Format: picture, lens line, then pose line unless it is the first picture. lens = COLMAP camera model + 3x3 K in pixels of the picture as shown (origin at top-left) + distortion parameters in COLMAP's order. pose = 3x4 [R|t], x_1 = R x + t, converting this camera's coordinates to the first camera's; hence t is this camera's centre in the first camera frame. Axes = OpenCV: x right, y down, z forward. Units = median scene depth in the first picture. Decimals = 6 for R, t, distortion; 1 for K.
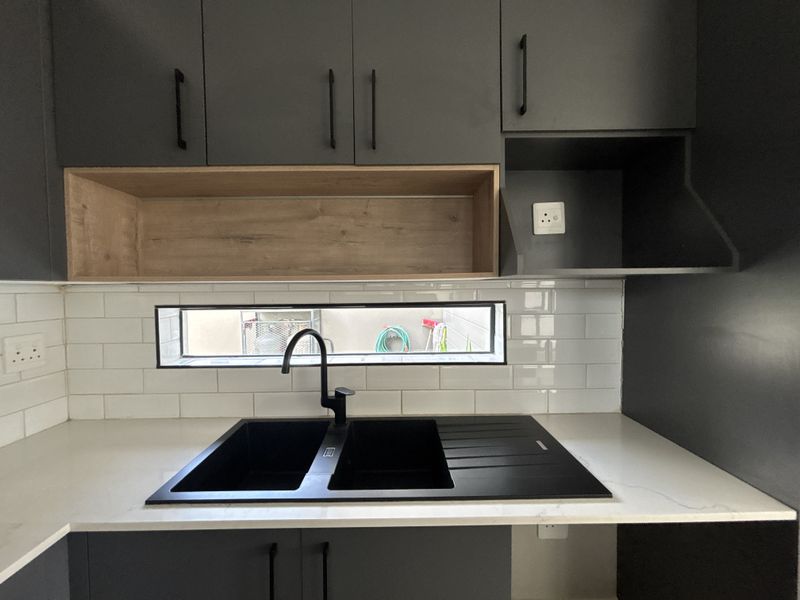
lens RADIAL K [[320.4, 0, 403.2], [0, 320.4, 298.9], [0, 0, 1]] dist [0.001215, -0.000062]
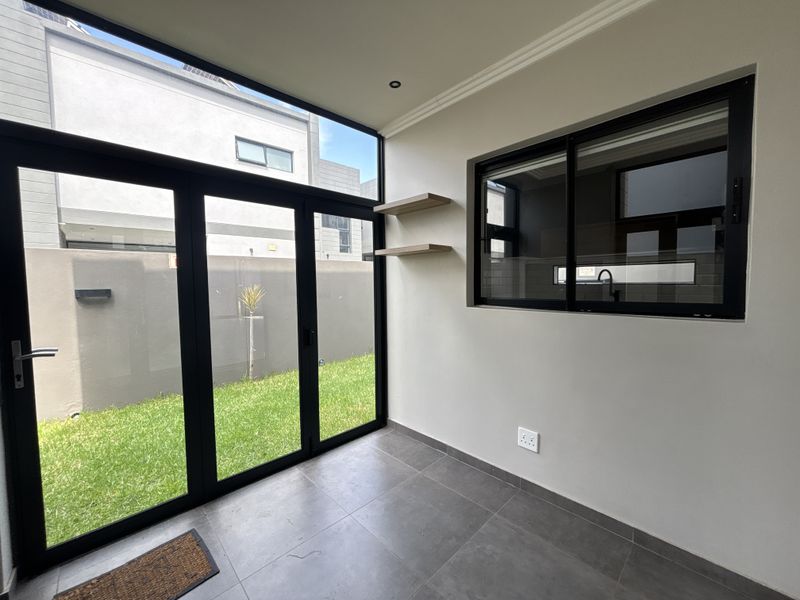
lens RADIAL K [[320.4, 0, 398.3], [0, 320.4, 299.3], [0, 0, 1]] dist [0.001215, -0.000062]
pose [[0.673289, 0.041122, -0.738235, 0.643500], [-0.017753, 0.999063, 0.039460, 0.277291], [0.739167, -0.013462, 0.673388, -2.536242]]
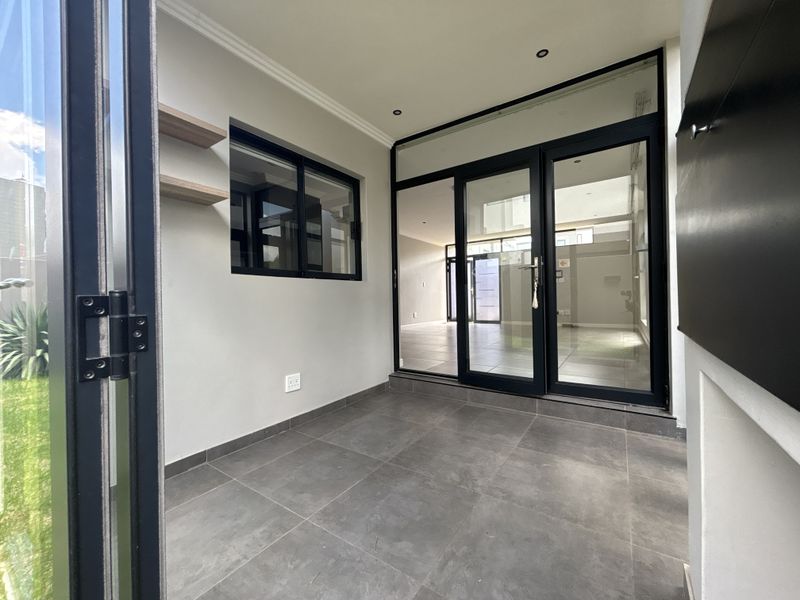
lens RADIAL K [[320.4, 0, 404.5], [0, 320.4, 299.0], [0, 0, 1]] dist [0.001215, -0.000062]
pose [[0.581705, -0.001629, 0.813398, -1.275316], [0.035157, 0.999114, -0.023142, 0.585517], [-0.812640, 0.042059, 0.581247, -2.702560]]
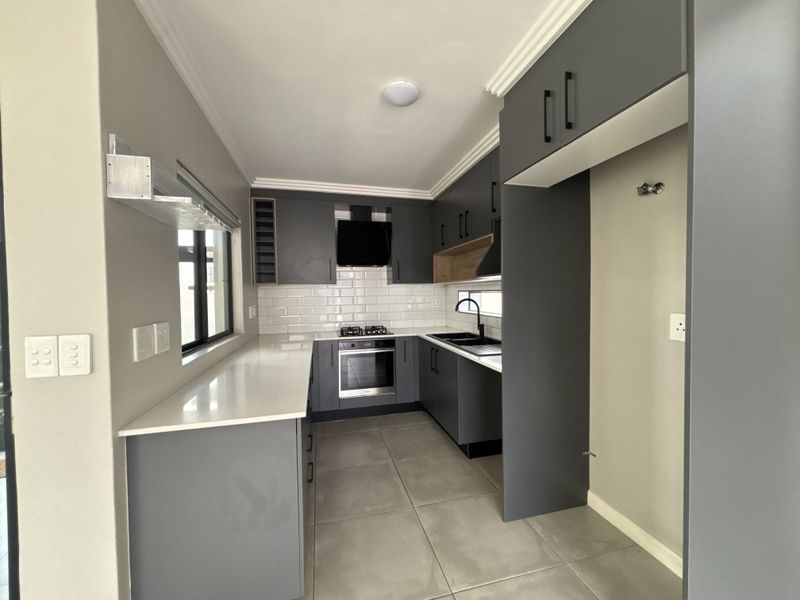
lens RADIAL K [[320.4, 0, 407.2], [0, 320.4, 299.5], [0, 0, 1]] dist [0.001215, -0.000062]
pose [[0.250213, 0.026924, -0.967816, 2.047772], [-0.015458, 0.999597, 0.023811, 0.038281], [0.968067, 0.009003, 0.250529, -0.205987]]
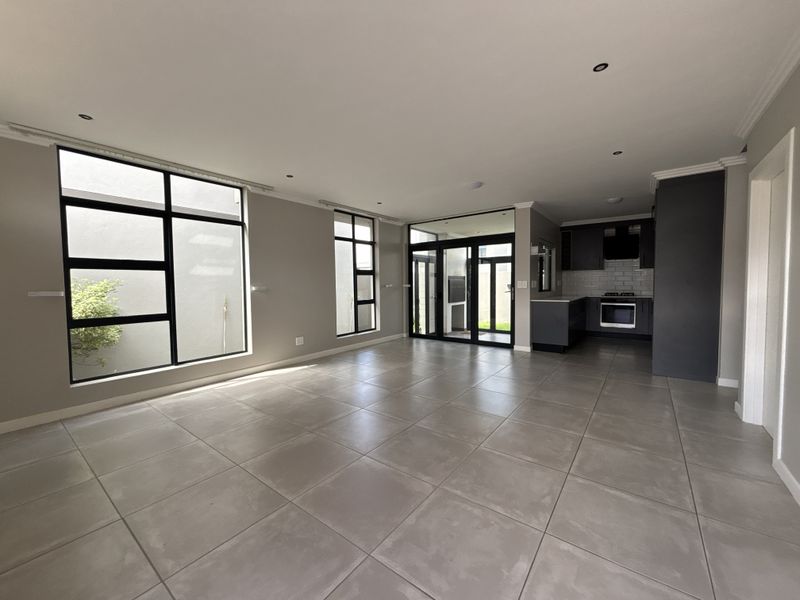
lens RADIAL K [[320.4, 0, 400.0], [0, 320.4, 299.0], [0, 0, 1]] dist [0.001215, -0.000062]
pose [[-0.623644, 0.053338, -0.779886, 5.552205], [-0.002950, 0.997502, 0.070580, 0.104095], [0.781703, 0.046317, -0.621929, 0.596179]]
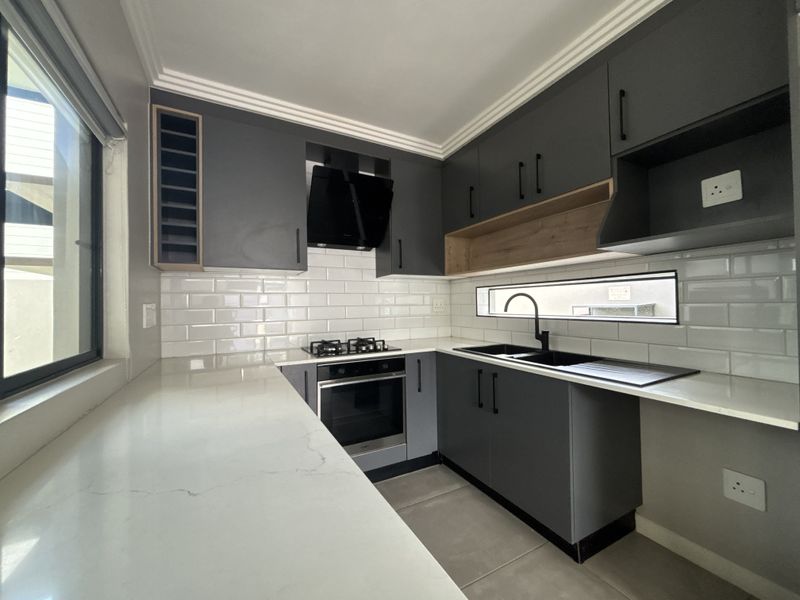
lens RADIAL K [[320.4, 0, 403.1], [0, 320.4, 298.5], [0, 0, 1]] dist [0.001215, -0.000062]
pose [[0.465369, -0.013531, -0.885013, 0.935747], [-0.015174, 0.999614, -0.023263, 0.161541], [0.884987, 0.024255, 0.464984, -0.448453]]
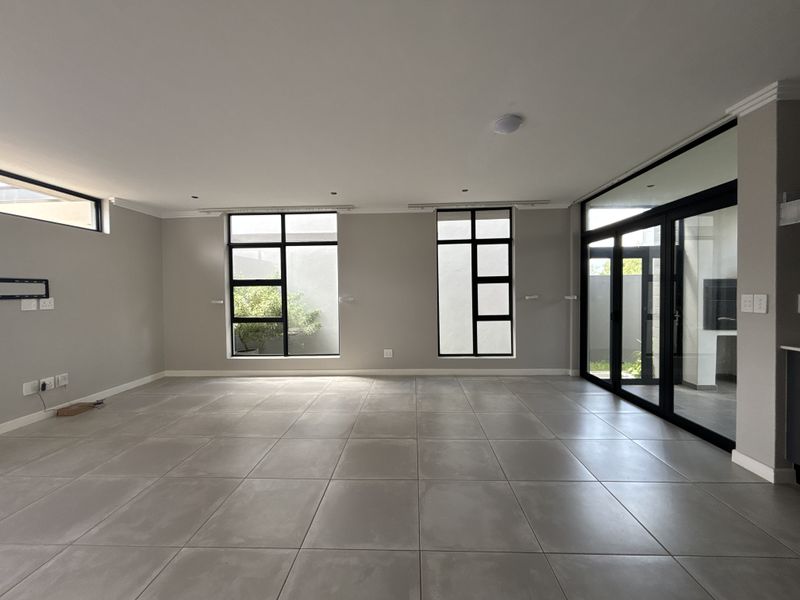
lens RADIAL K [[320.4, 0, 395.4], [0, 320.4, 299.5], [0, 0, 1]] dist [0.001215, -0.000062]
pose [[-0.997898, 0.020608, 0.061442, 2.905381], [0.023946, 0.998248, 0.054105, 0.046318], [-0.060219, 0.055463, -0.996643, 1.010863]]
